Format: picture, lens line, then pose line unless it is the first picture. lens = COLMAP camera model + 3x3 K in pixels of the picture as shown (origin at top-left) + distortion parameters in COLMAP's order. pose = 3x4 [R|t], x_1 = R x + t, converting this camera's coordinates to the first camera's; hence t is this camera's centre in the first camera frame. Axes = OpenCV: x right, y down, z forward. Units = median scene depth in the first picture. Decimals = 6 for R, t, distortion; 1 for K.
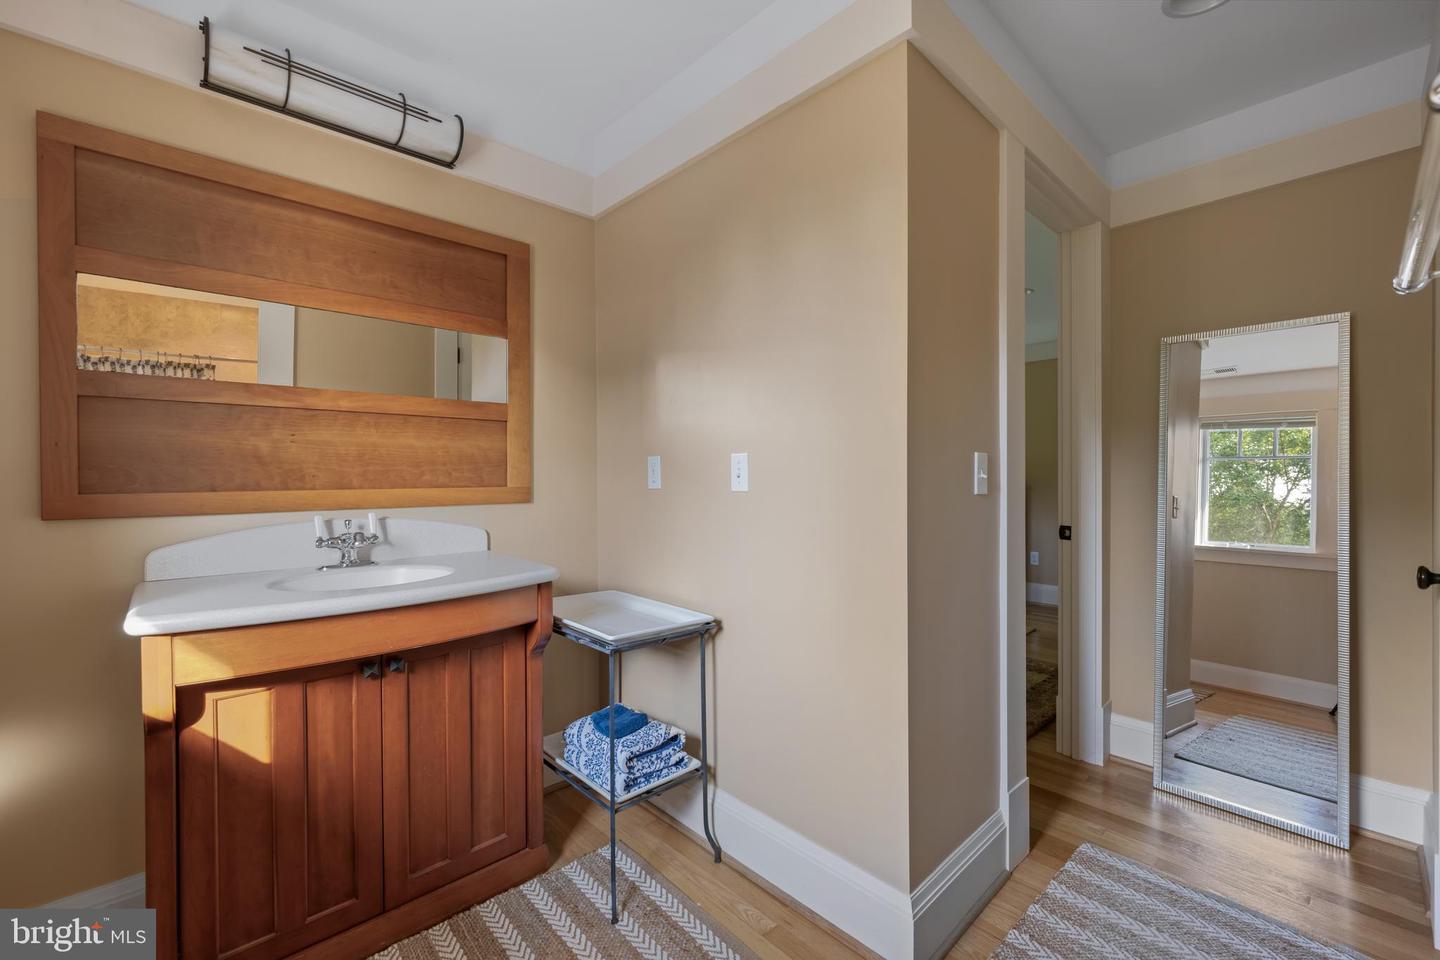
lens RADIAL K [[590.6, 0, 725.2], [0, 590.6, 476.2], [0, 0, 1]] dist [-0.000042, -0.000154]
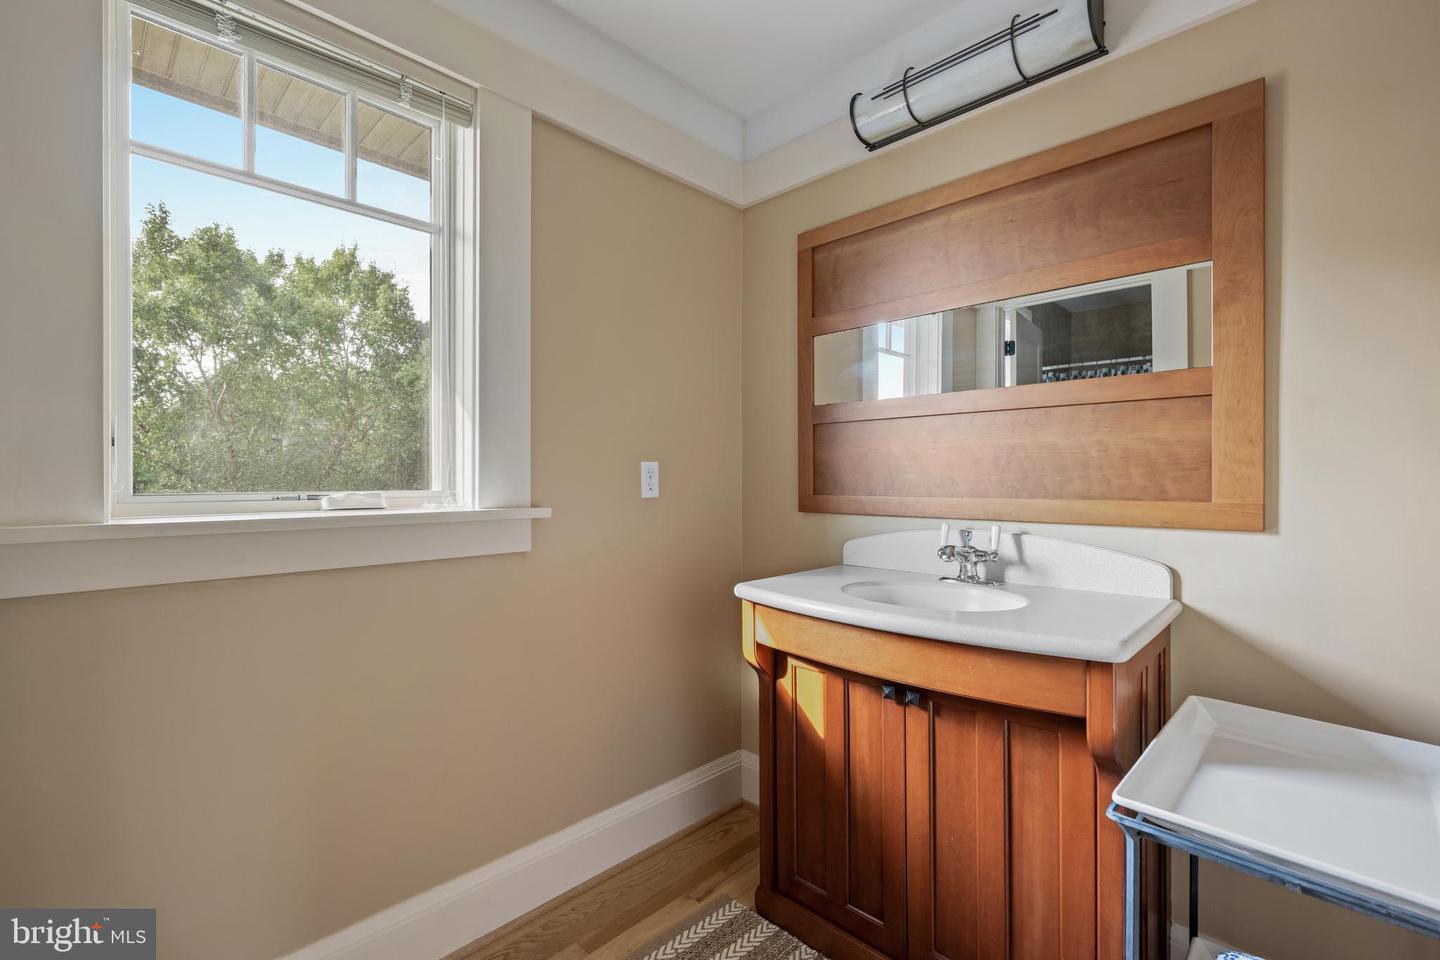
lens RADIAL K [[625.8, 0, 725.0], [0, 625.8, 483.8], [0, 0, 1]] dist [-0.001725, 0.000278]
pose [[0.064189, 0.003351, -0.997932, 0.300884], [-0.007635, 0.999967, 0.002867, 0.000987], [0.997909, 0.007435, 0.064212, 0.562789]]
